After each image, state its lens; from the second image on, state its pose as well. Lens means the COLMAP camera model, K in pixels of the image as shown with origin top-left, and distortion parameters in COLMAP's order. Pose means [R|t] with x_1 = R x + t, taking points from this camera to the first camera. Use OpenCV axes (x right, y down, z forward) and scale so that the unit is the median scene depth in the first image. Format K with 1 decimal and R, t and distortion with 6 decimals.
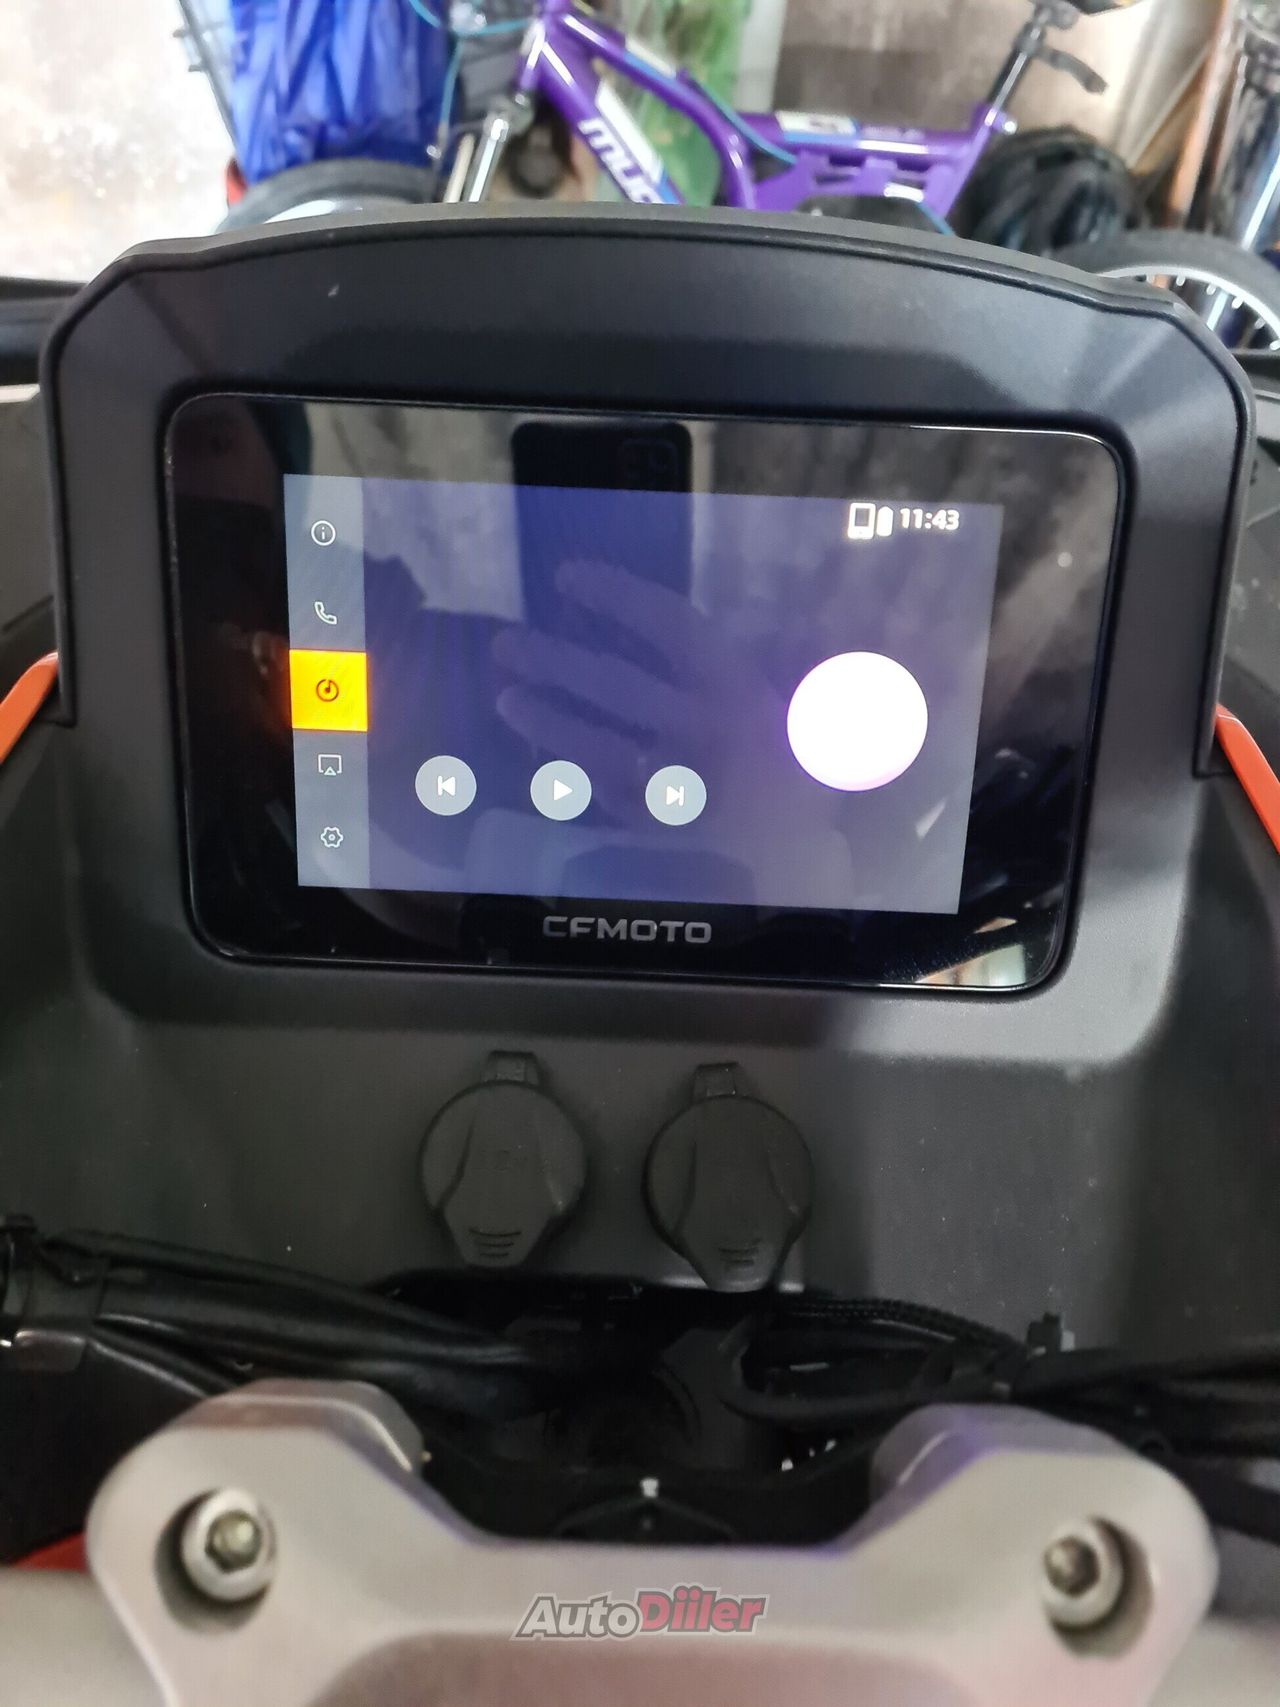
lens RADIAL K [[1300.7, 0, 640.0], [0, 1300.7, 853.5], [0, 0, 1]] dist [0.063427, -0.041527]
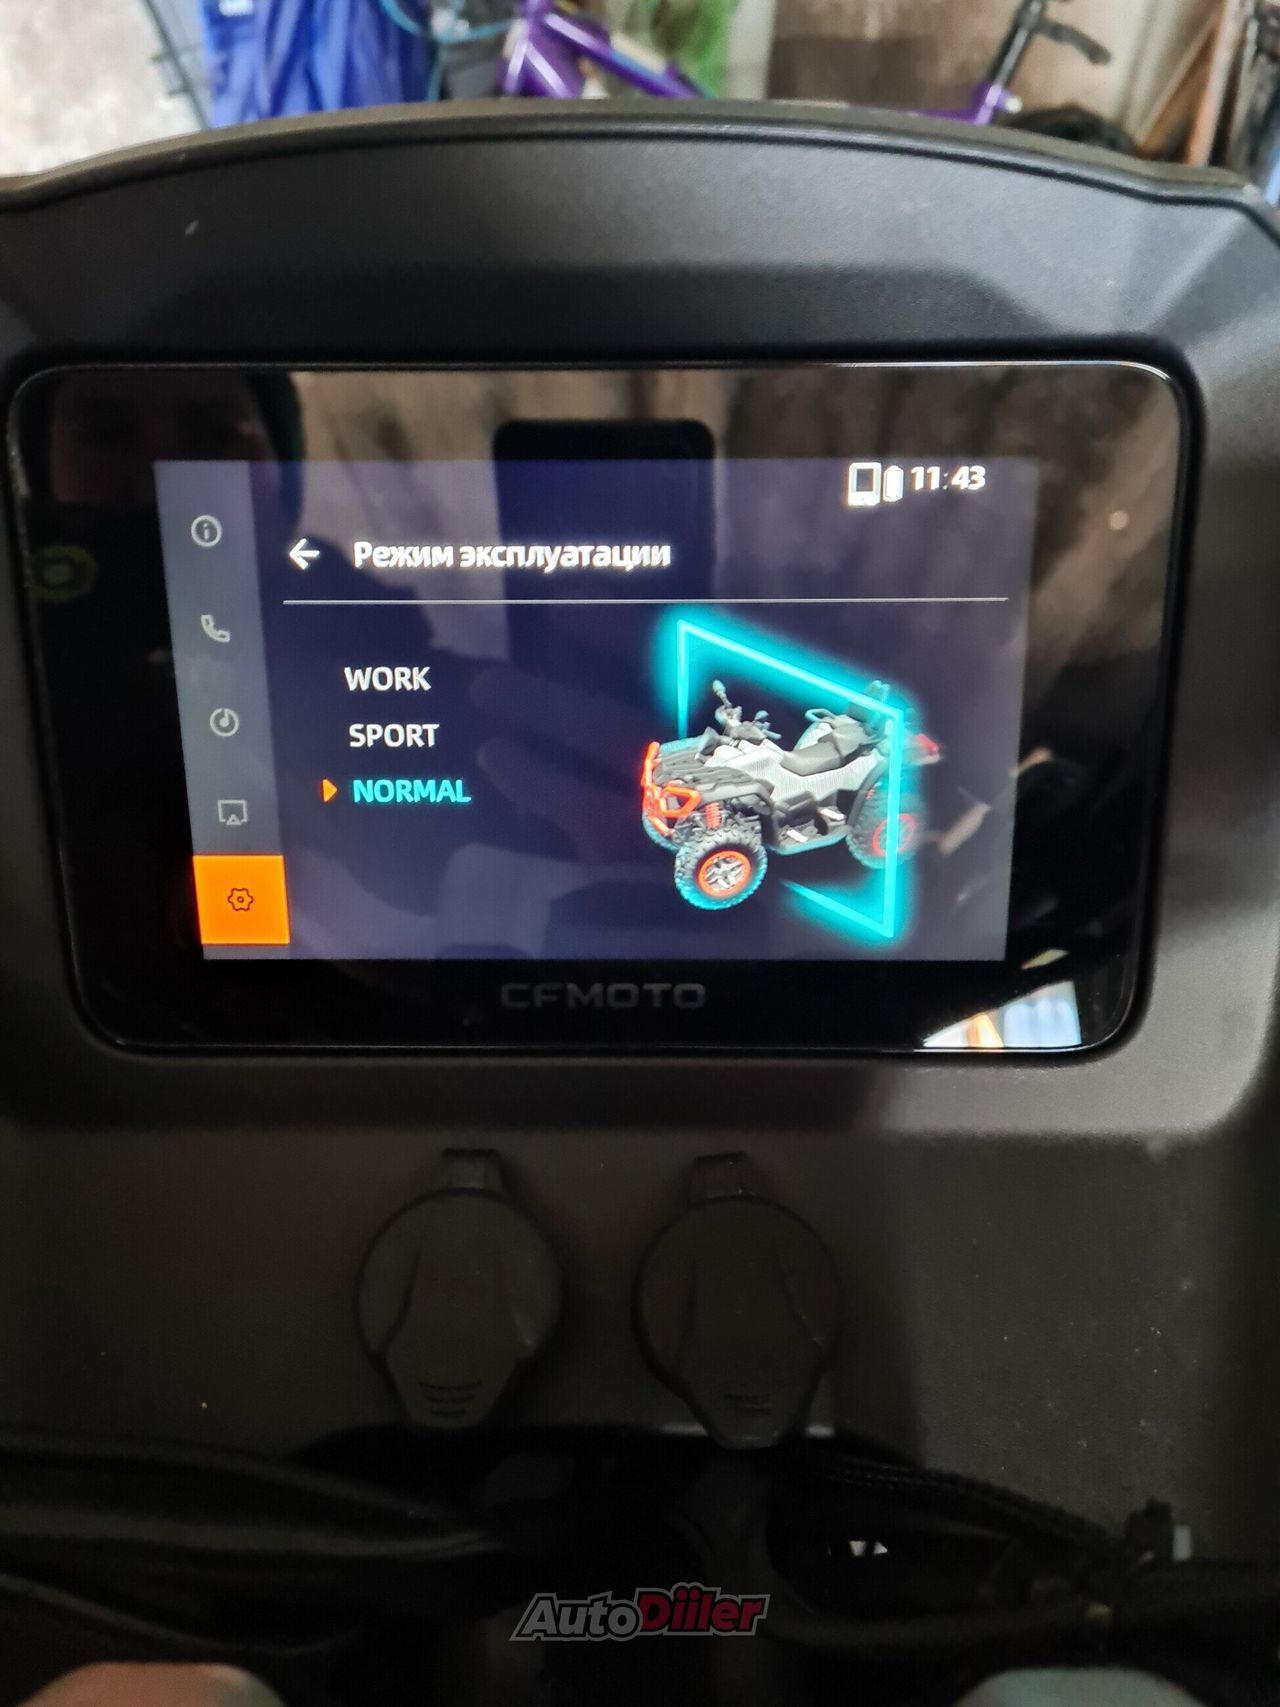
lens RADIAL K [[1332.6, 0, 640.0], [0, 1332.6, 853.5], [0, 0, 1]] dist [0.030169, -0.003787]
pose [[0.998866, -0.042999, -0.020422, 0.034345], [0.042734, 0.998999, -0.013221, -0.018952], [0.020970, 0.012333, 0.999704, 0.157187]]
